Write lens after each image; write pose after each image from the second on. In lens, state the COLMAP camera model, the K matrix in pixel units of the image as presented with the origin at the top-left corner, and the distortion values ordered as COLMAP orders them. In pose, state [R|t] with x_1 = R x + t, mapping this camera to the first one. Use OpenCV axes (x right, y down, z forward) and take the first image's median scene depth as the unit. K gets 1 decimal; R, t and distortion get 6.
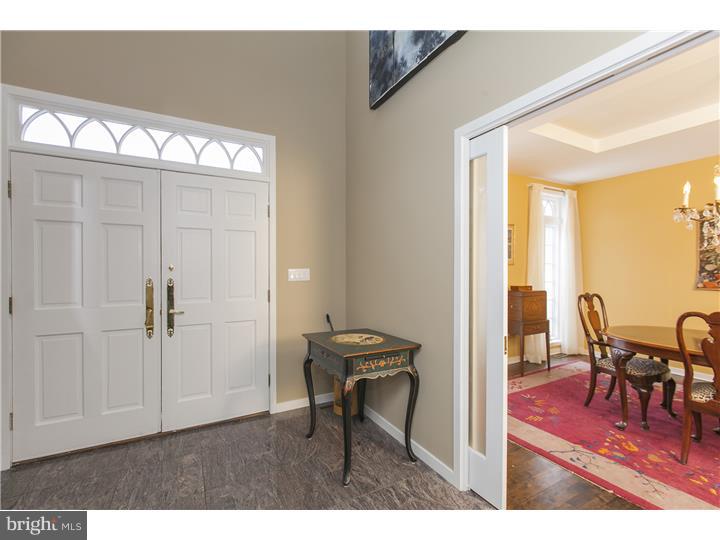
lens RADIAL K [[316.2, 0, 362.9], [0, 316.2, 272.2], [0, 0, 1]] dist [0.001333, -0.000841]
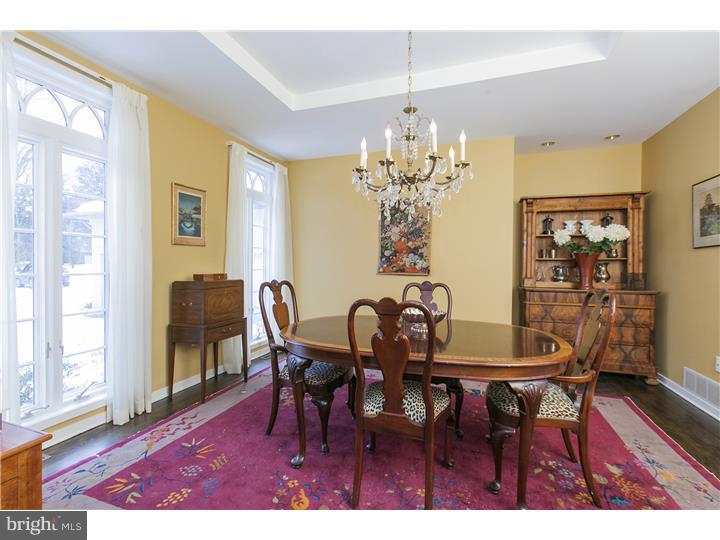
lens RADIAL K [[316.2, 0, 362.9], [0, 316.2, 272.2], [0, 0, 1]] dist [0.001333, -0.000841]
pose [[0.738972, -0.012847, 0.673613, 0.327459], [-0.000750, 0.999802, 0.019890, 0.029186], [-0.673735, -0.015203, 0.738816, 0.275223]]
